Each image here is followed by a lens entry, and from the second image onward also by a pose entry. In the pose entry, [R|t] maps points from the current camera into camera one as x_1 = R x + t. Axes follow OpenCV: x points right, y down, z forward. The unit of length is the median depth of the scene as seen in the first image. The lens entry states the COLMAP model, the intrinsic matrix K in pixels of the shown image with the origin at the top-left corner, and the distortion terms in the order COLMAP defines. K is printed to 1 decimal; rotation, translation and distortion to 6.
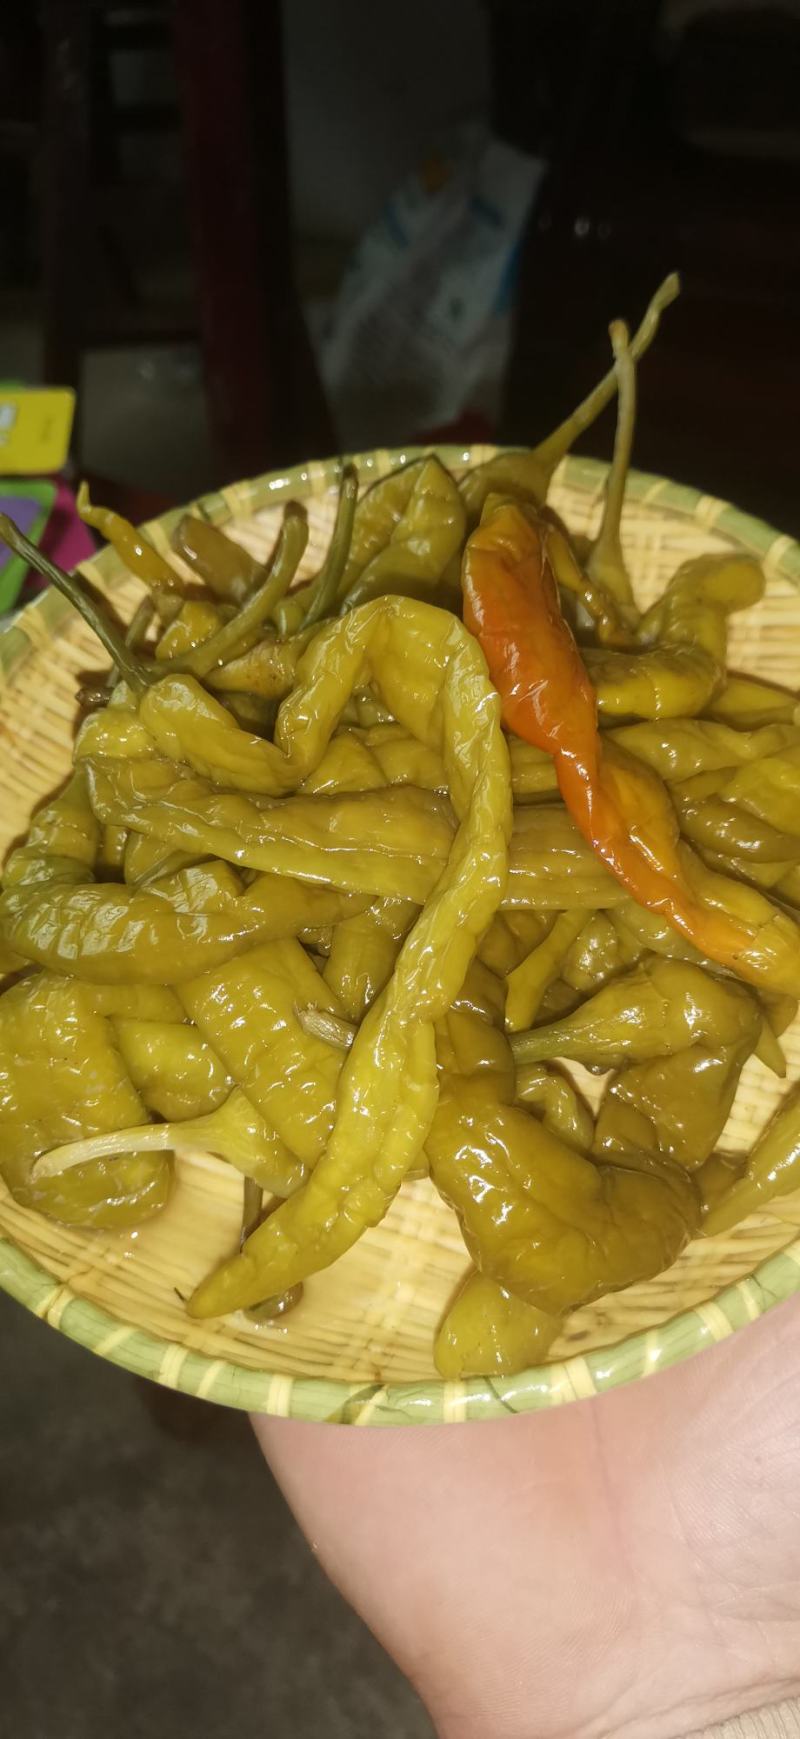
lens RADIAL K [[1388.1, 0, 406.0], [0, 1388.1, 840.5], [0, 0, 1]] dist [0.079680, -0.001111]
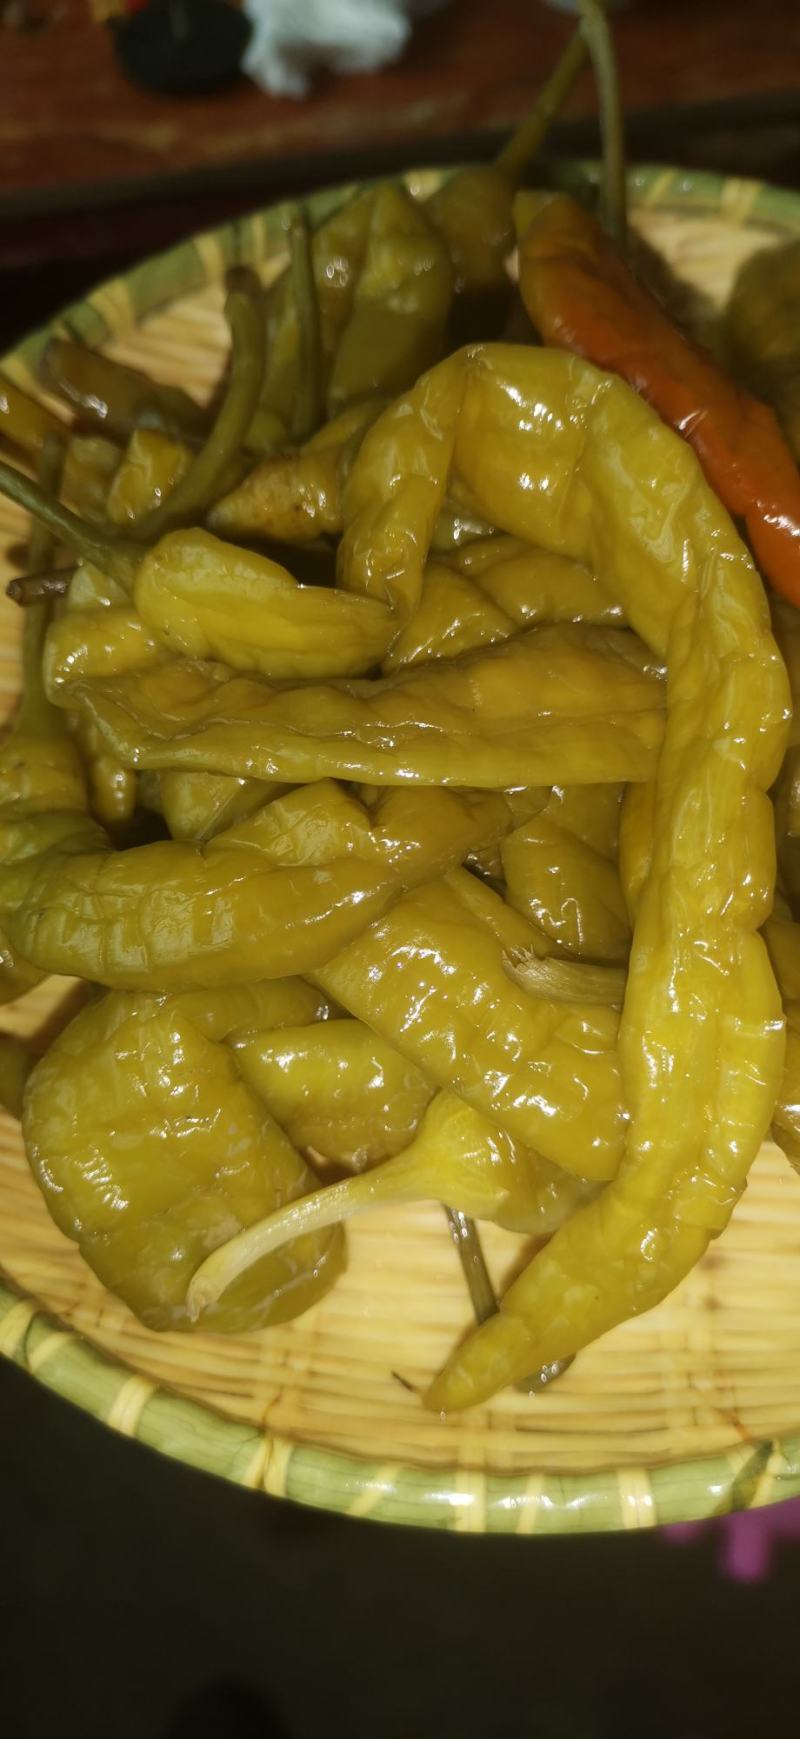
lens RADIAL K [[1388.1, 0, 406.0], [0, 1388.1, 840.5], [0, 0, 1]] dist [0.079680, -0.001111]
pose [[0.958892, -0.234094, 0.160394, -0.214360], [0.219637, 0.970145, 0.102849, -0.020155], [-0.179682, -0.063393, 0.981680, 0.317805]]
